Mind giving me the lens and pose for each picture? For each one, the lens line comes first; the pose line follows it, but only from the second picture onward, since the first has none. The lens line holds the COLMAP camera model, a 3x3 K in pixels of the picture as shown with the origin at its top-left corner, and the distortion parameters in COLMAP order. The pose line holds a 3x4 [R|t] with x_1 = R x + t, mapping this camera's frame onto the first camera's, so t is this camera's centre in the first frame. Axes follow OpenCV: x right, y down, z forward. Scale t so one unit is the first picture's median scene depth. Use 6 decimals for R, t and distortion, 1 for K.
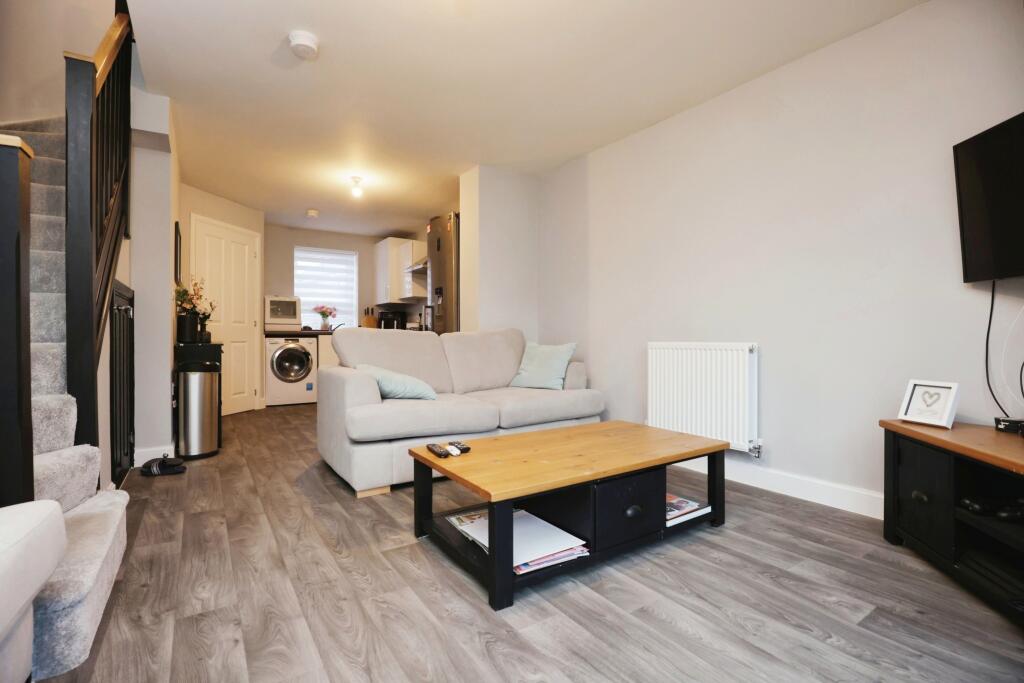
lens RADIAL K [[471.8, 0, 513.0], [0, 471.8, 334.4], [0, 0, 1]] dist [-0.026232, -0.000587]
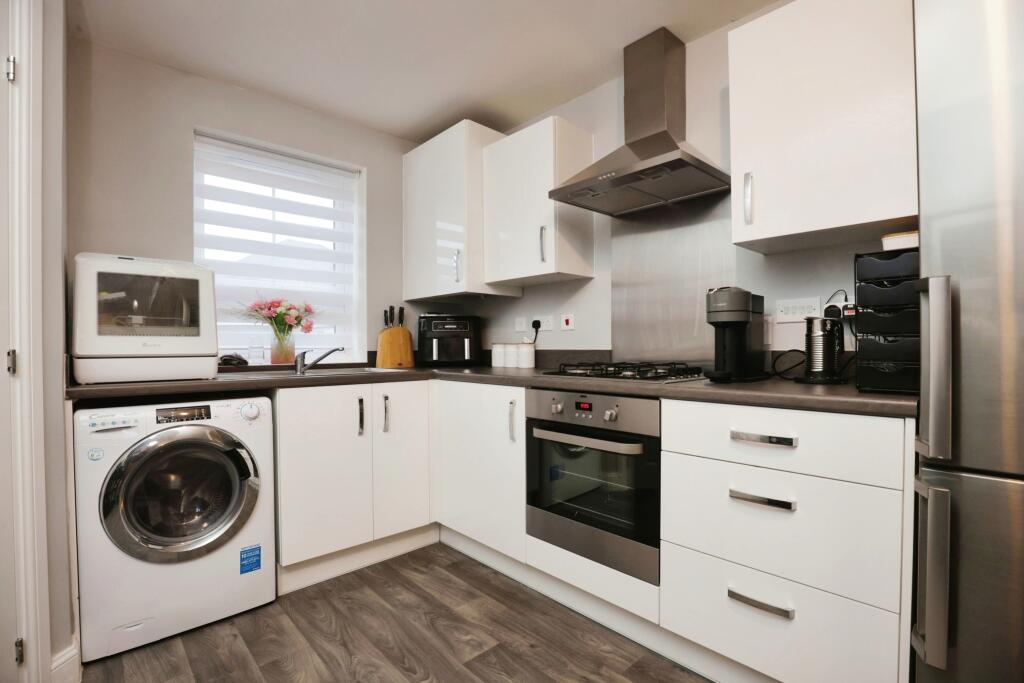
lens RADIAL K [[471.8, 0, 511.1], [0, 471.8, 342.4], [0, 0, 1]] dist [-0.026232, -0.000587]
pose [[0.988098, -0.008636, 0.153586, -0.330645], [0.009547, 0.999941, -0.005199, -0.028248], [-0.153532, 0.006604, 0.988122, 0.716552]]
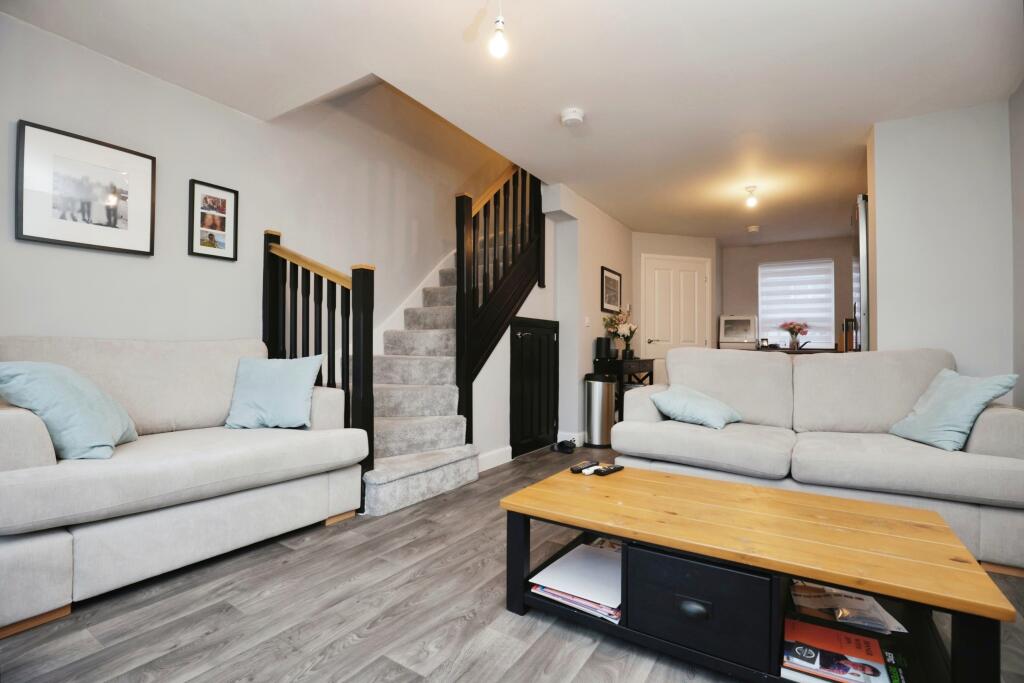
lens RADIAL K [[471.8, 0, 511.7], [0, 471.8, 344.0], [0, 0, 1]] dist [-0.026232, -0.000587]
pose [[0.404177, -0.003563, -0.914674, 0.255694], [-0.009974, 0.999916, -0.008303, -0.005913], [0.914627, 0.012479, 0.404107, 0.146886]]
